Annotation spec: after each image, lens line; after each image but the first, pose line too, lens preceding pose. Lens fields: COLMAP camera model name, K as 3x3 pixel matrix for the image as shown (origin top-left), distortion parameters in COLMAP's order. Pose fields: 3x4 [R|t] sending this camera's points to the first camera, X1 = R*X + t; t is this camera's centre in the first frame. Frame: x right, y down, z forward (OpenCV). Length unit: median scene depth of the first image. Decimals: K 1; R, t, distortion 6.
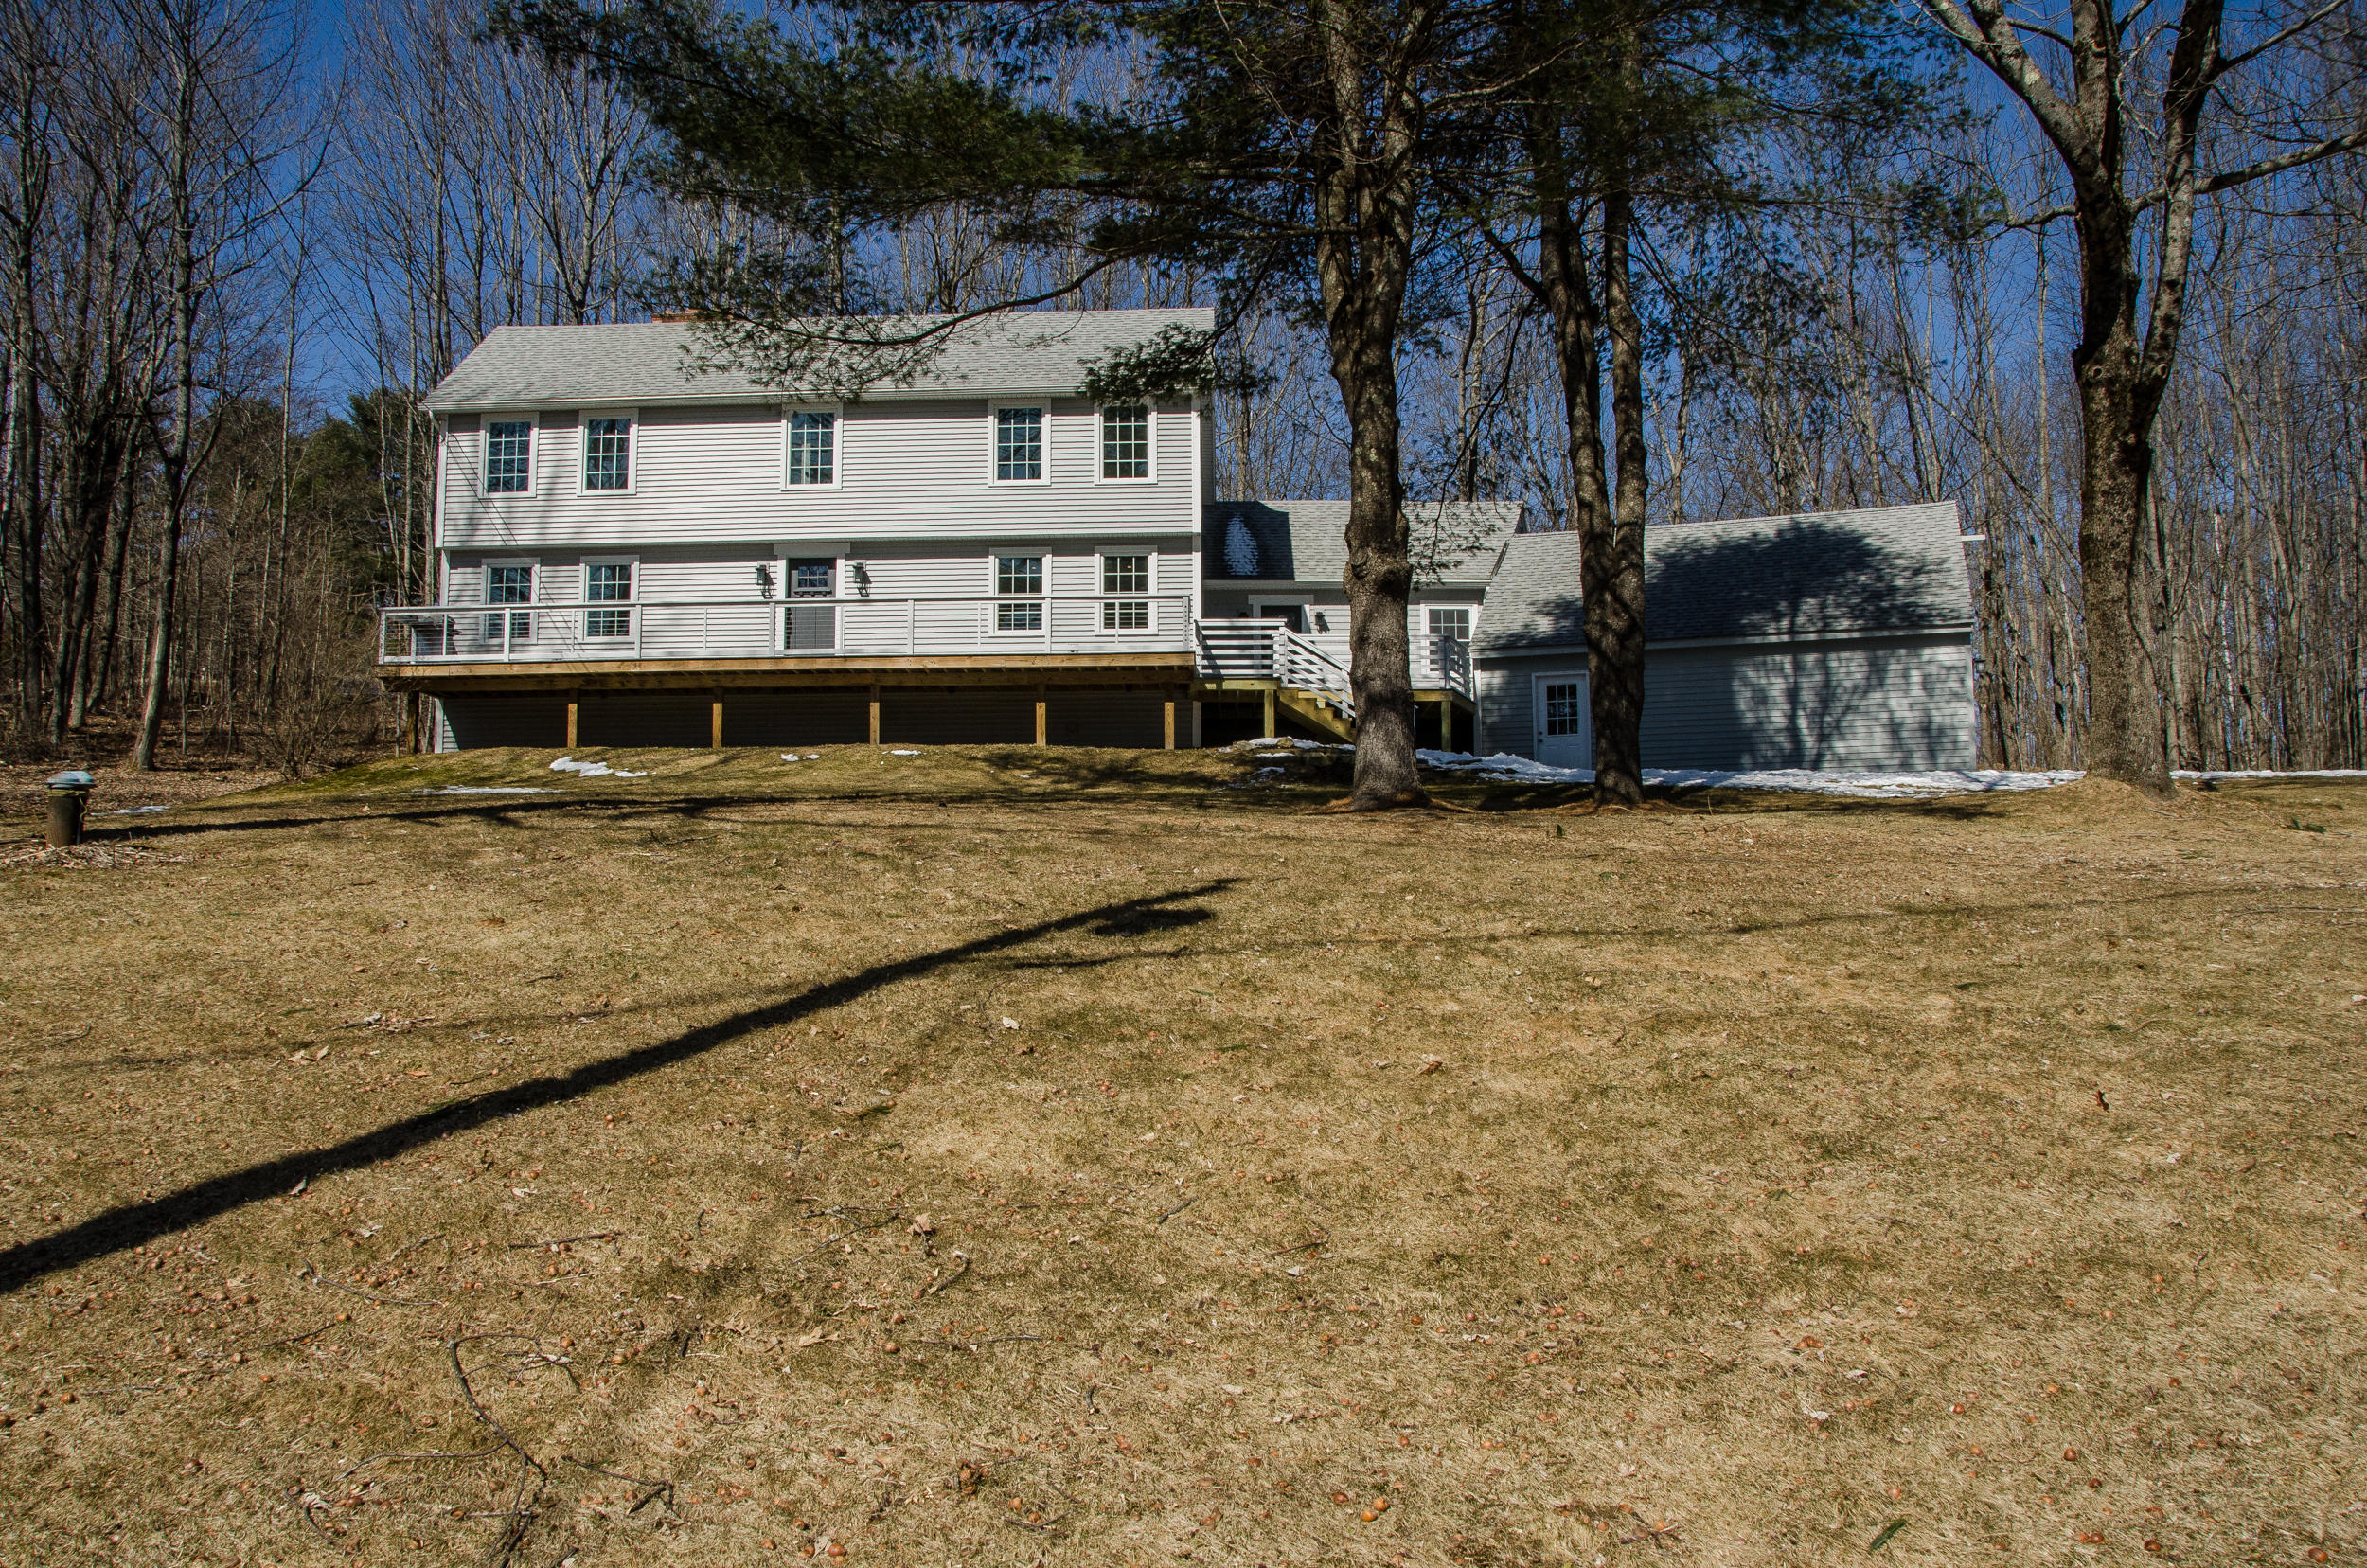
lens RADIAL K [[1857.1, 0, 1147.1], [0, 1857.1, 842.8], [0, 0, 1]] dist [-0.156412, 0.097348]
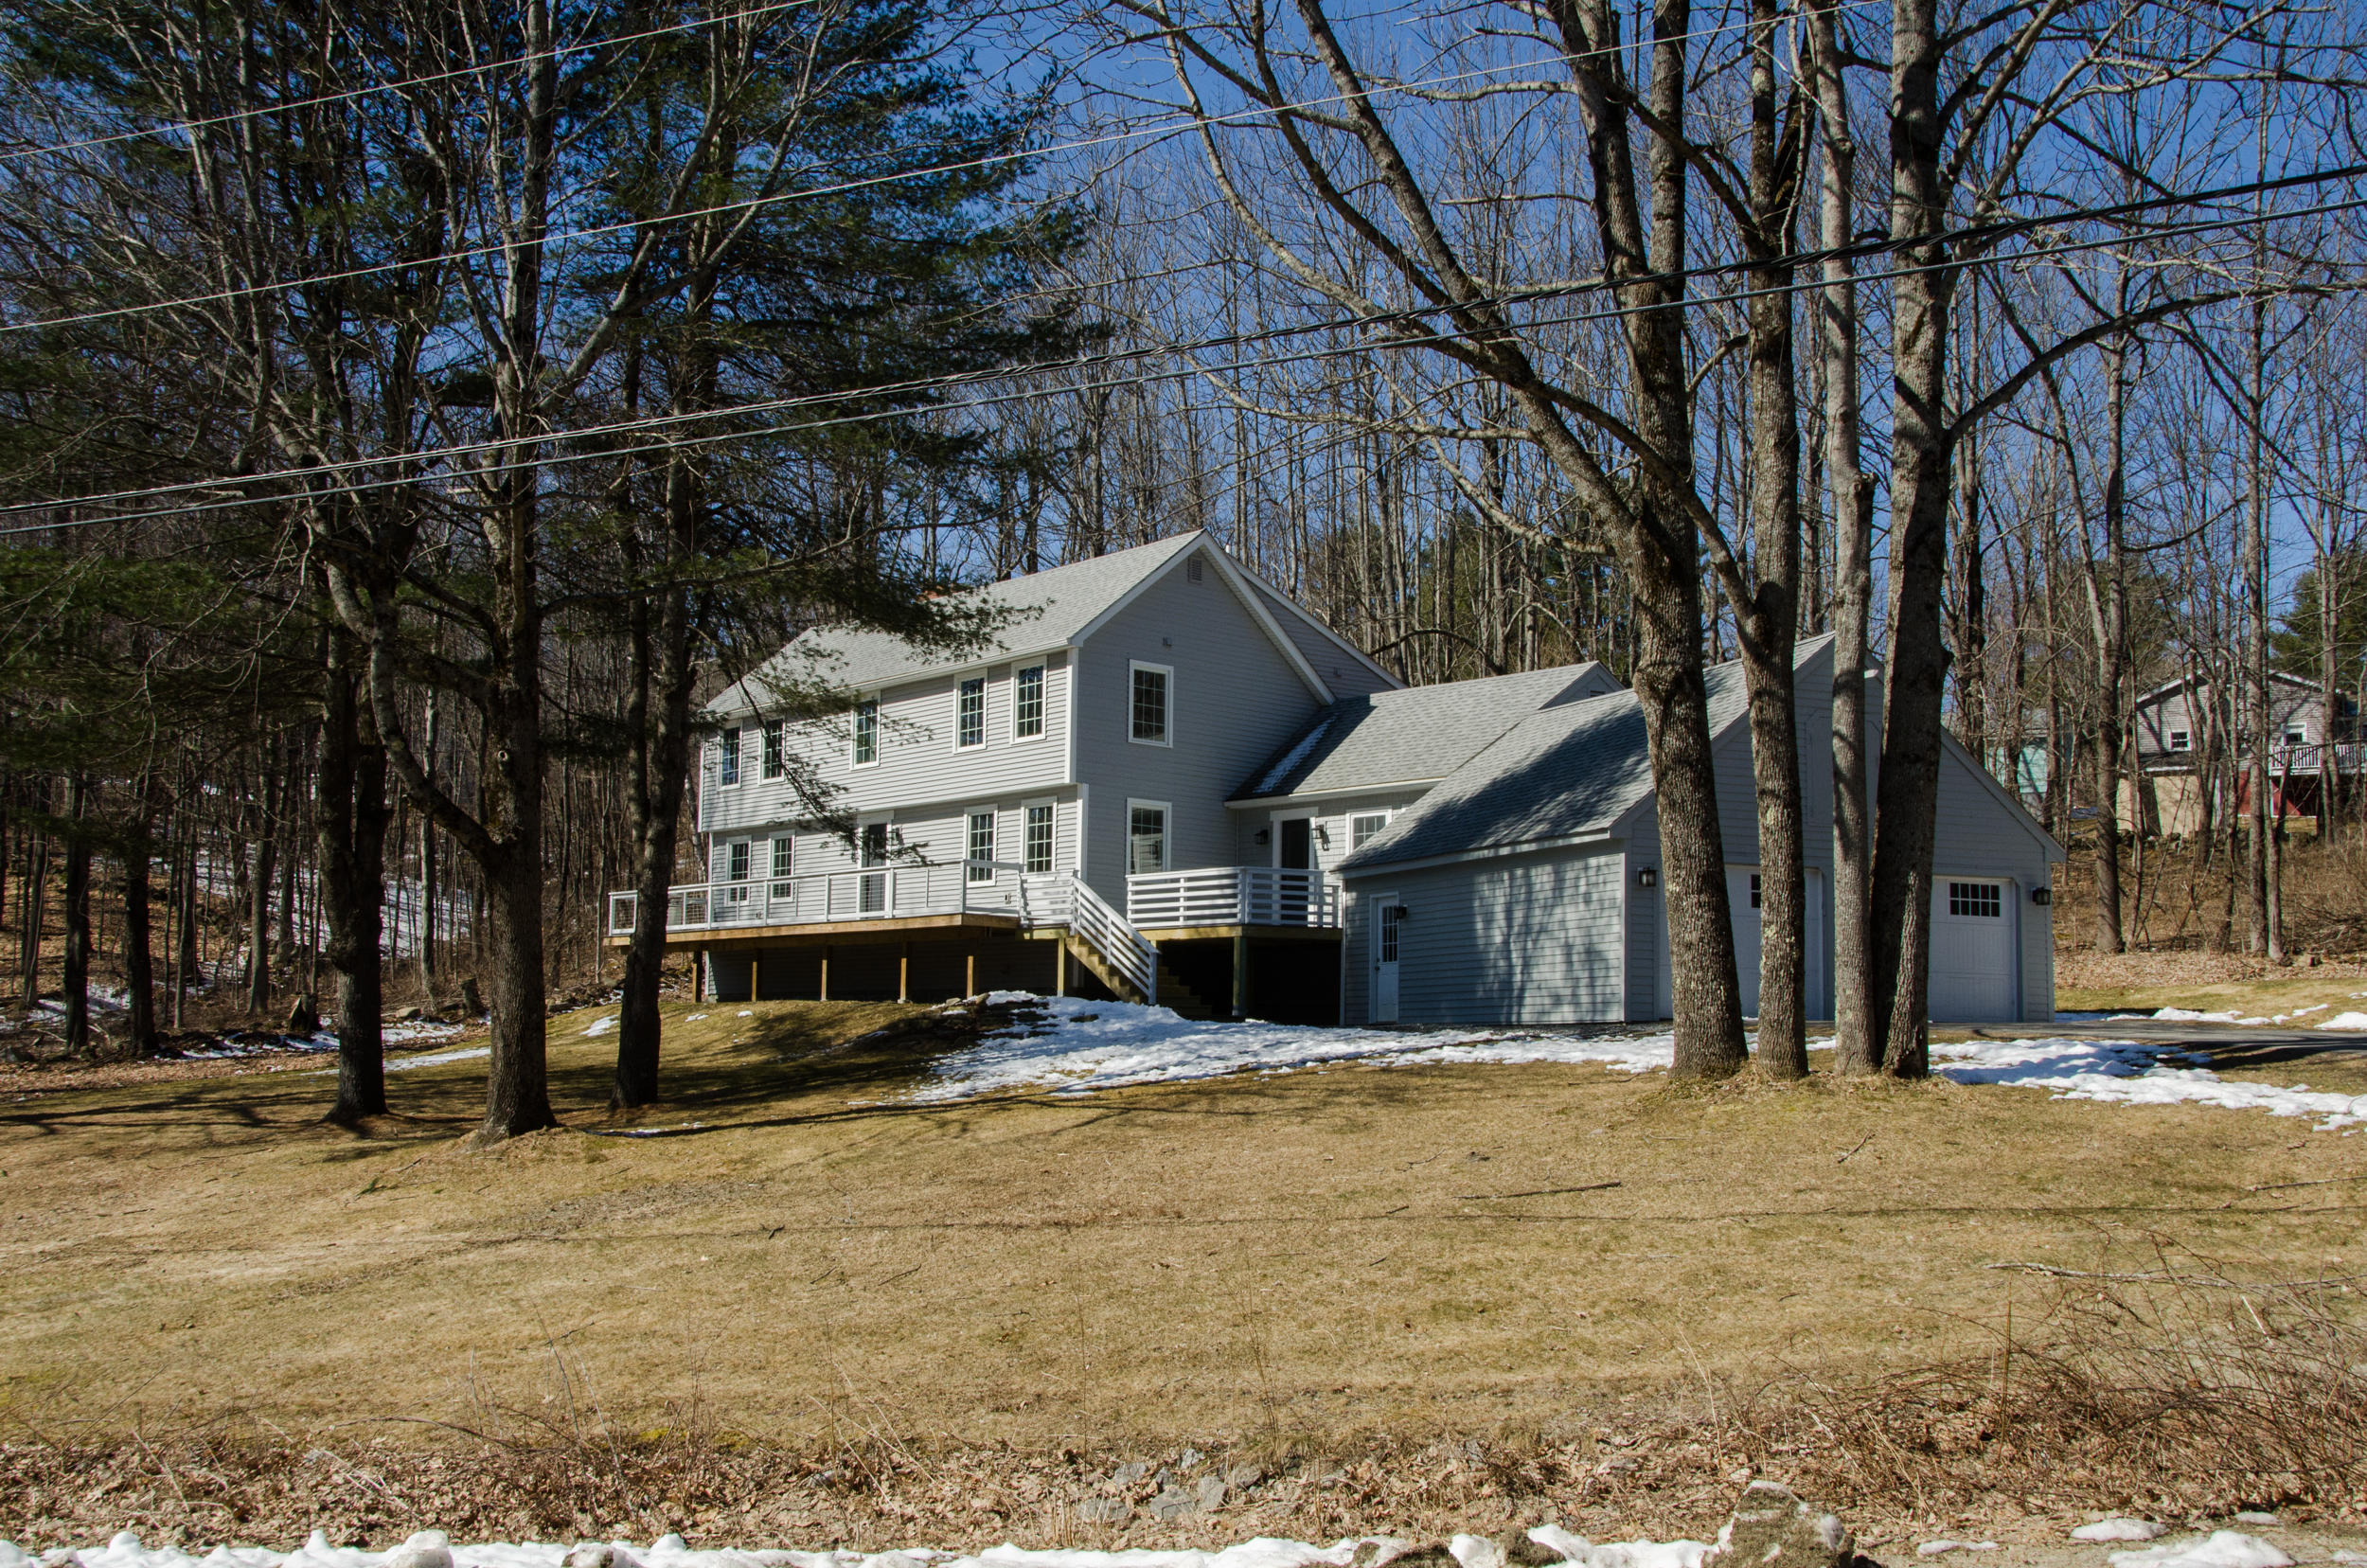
lens RADIAL K [[2259.4, 0, 1186.3], [0, 2259.4, 824.0], [0, 0, 1]] dist [-0.044223, 0.000000]
pose [[0.689439, -0.065859, -0.721343, 0.995787], [0.036134, 0.997745, -0.056559, -0.067776], [0.723442, 0.012929, 0.690265, 0.154691]]
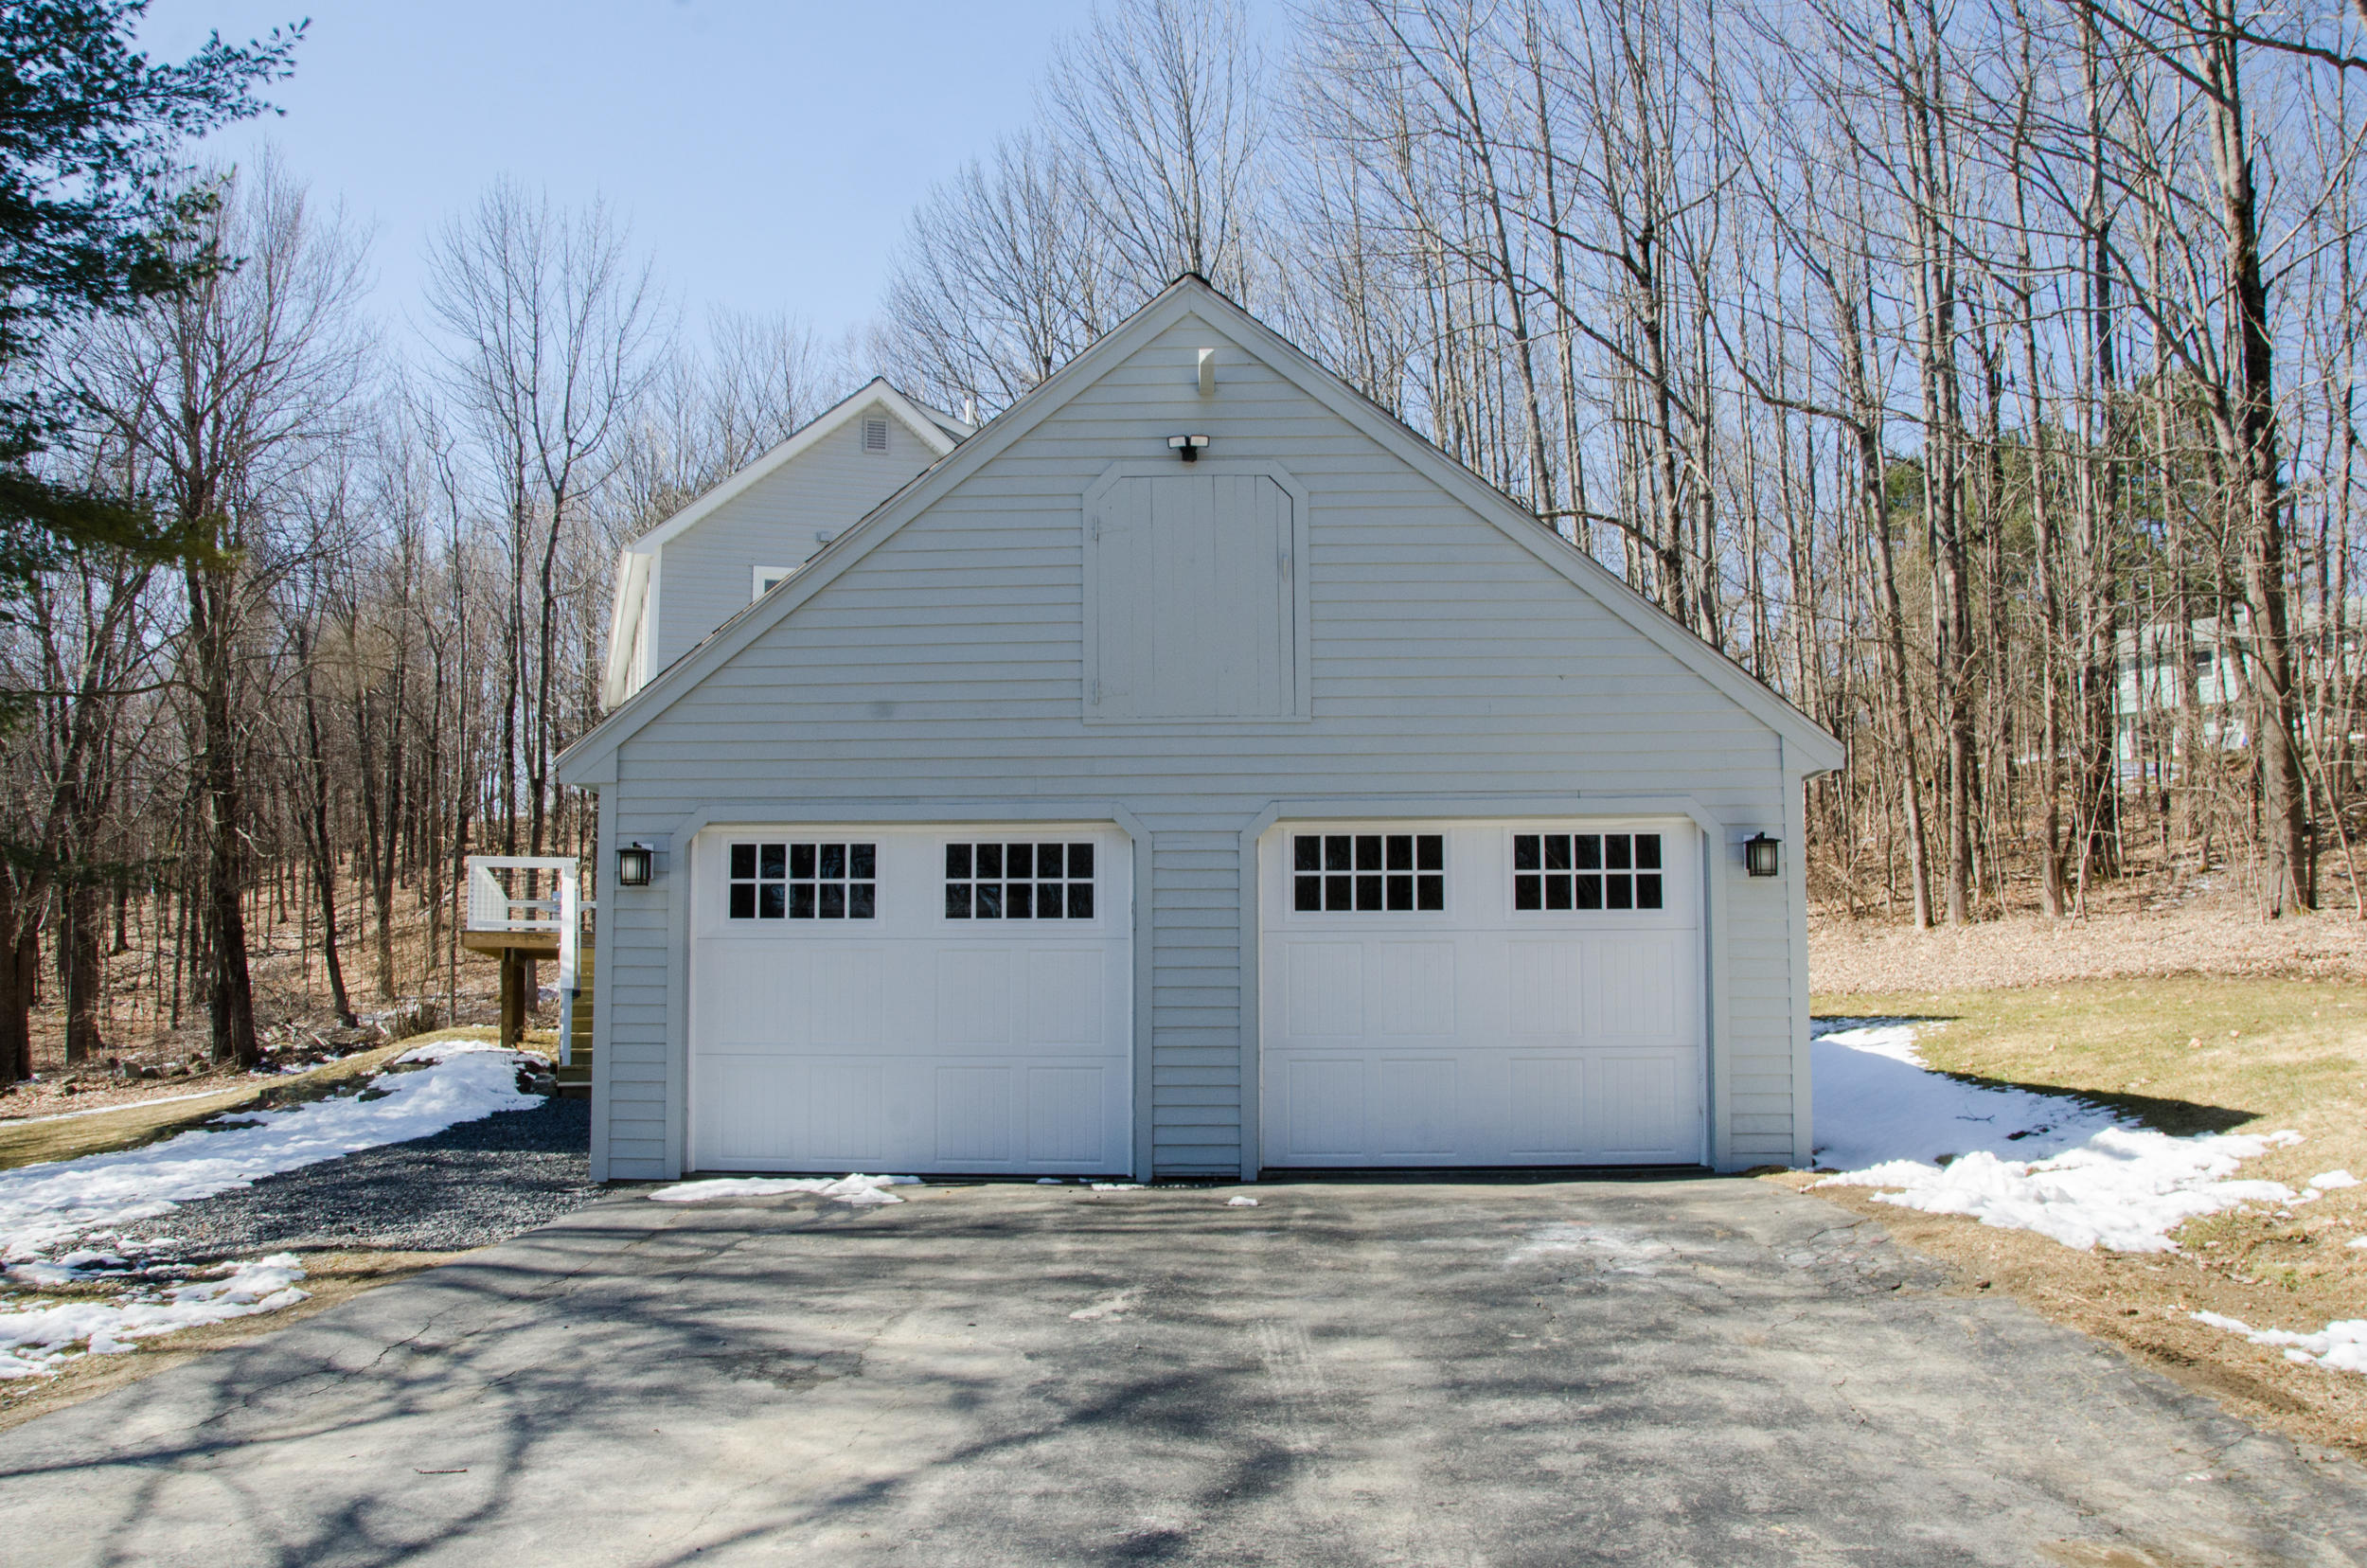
lens RADIAL K [[1857.1, 0, 1173.4], [0, 1857.1, 781.1], [0, 0, 1]] dist [-0.156412, 0.097348]
pose [[0.347395, -0.104970, -0.931825, 0.805822], [0.069797, 0.993853, -0.085936, -0.070698], [0.935118, -0.035185, 0.352586, 0.925788]]
